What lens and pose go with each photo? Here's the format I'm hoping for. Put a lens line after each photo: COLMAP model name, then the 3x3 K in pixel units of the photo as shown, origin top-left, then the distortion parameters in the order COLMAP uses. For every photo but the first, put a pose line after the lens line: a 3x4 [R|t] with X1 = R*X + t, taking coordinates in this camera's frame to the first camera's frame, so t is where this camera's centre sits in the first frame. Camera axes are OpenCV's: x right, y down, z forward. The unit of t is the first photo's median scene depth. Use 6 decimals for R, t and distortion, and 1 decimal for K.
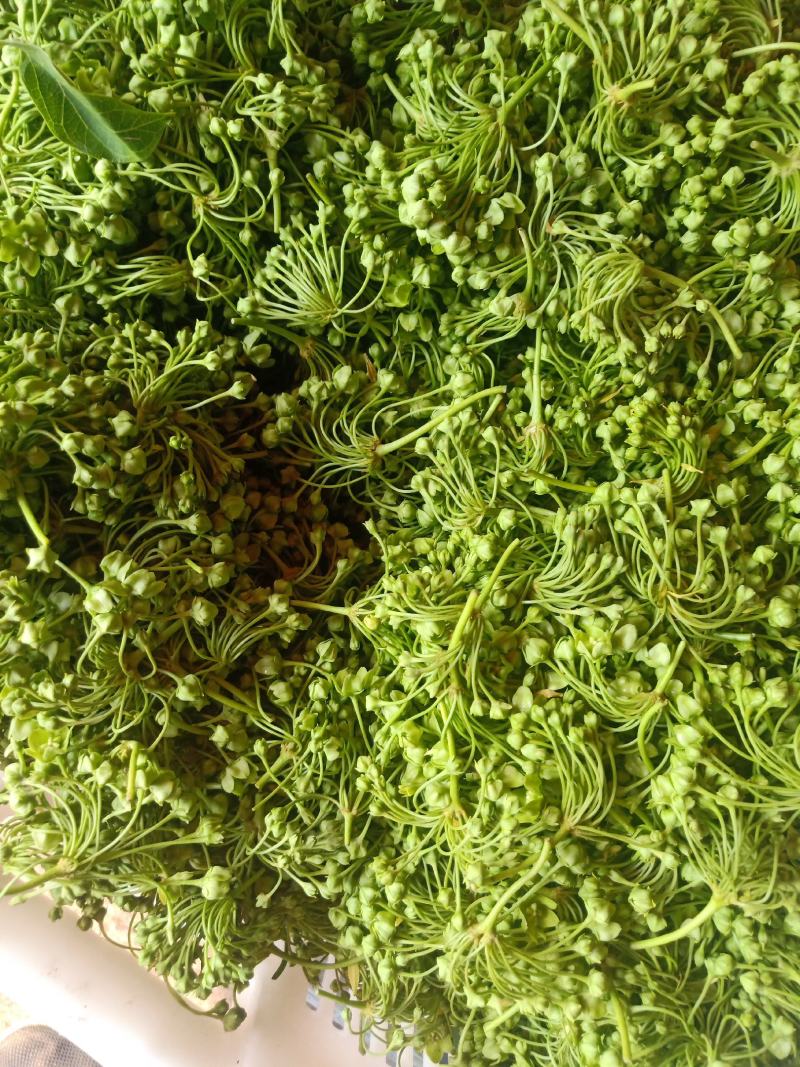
lens RADIAL K [[811.1, 0, 398.6], [0, 811.1, 524.0], [0, 0, 1]] dist [0.029871, -0.018831]
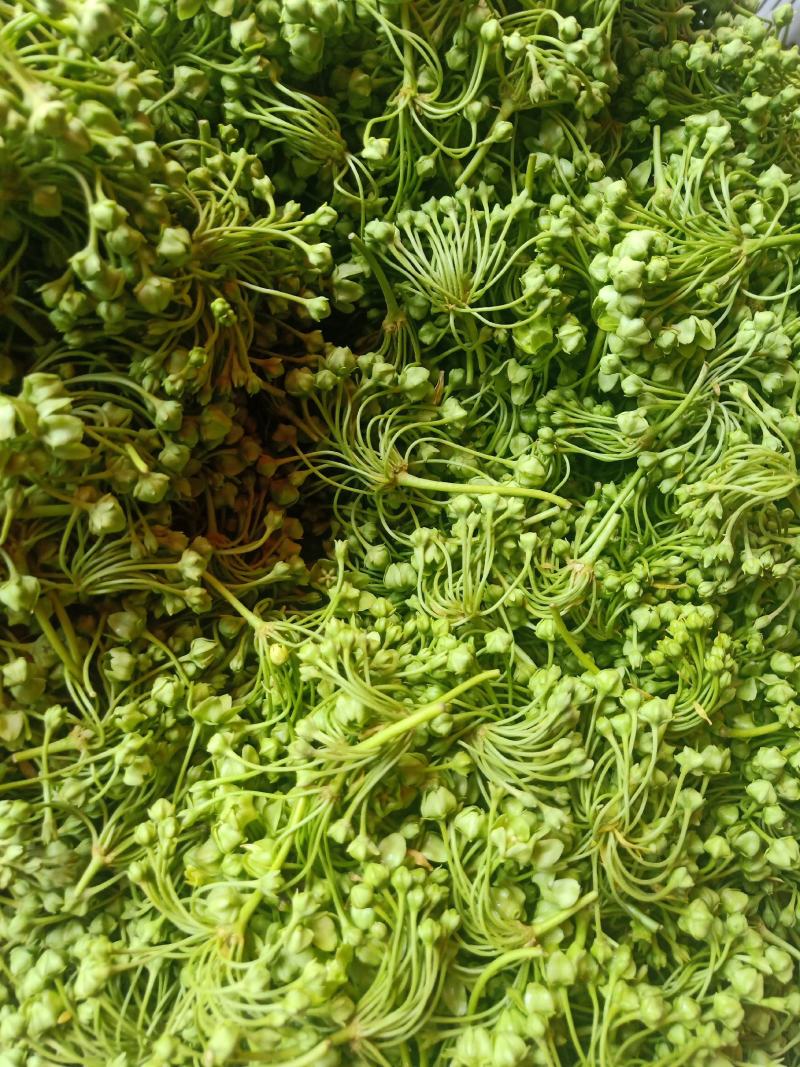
lens RADIAL K [[808.4, 0, 391.6], [0, 808.4, 528.2], [0, 0, 1]] dist [0.014314, 0.005840]
pose [[0.803066, 0.576193, 0.151941, -0.134485], [-0.562917, 0.817196, -0.123750, 0.059910], [-0.195469, 0.013850, 0.980612, 0.236156]]
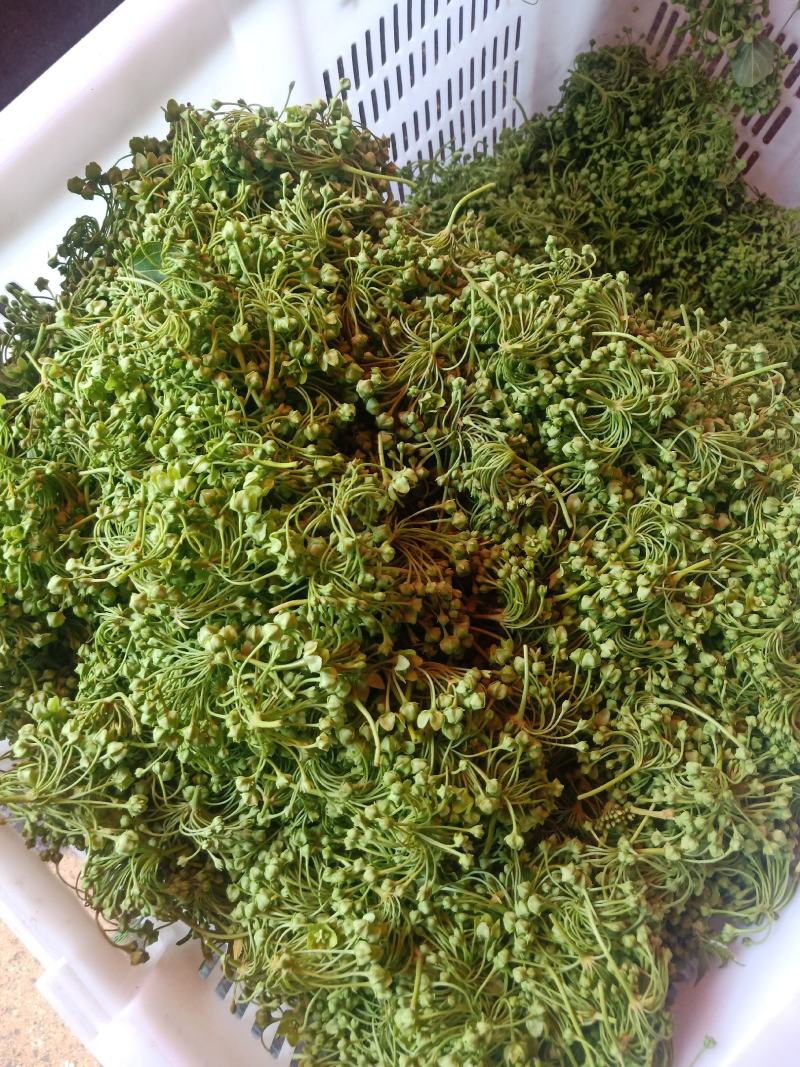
lens RADIAL K [[799.7, 0, 399.6], [0, 799.7, 538.8], [0, 0, 1]] dist [0.010388, 0.011110]
pose [[0.987083, 0.157337, -0.030202, 0.160516], [-0.160141, 0.974457, -0.157444, 0.097323], [0.004659, 0.160247, 0.987066, -0.427487]]
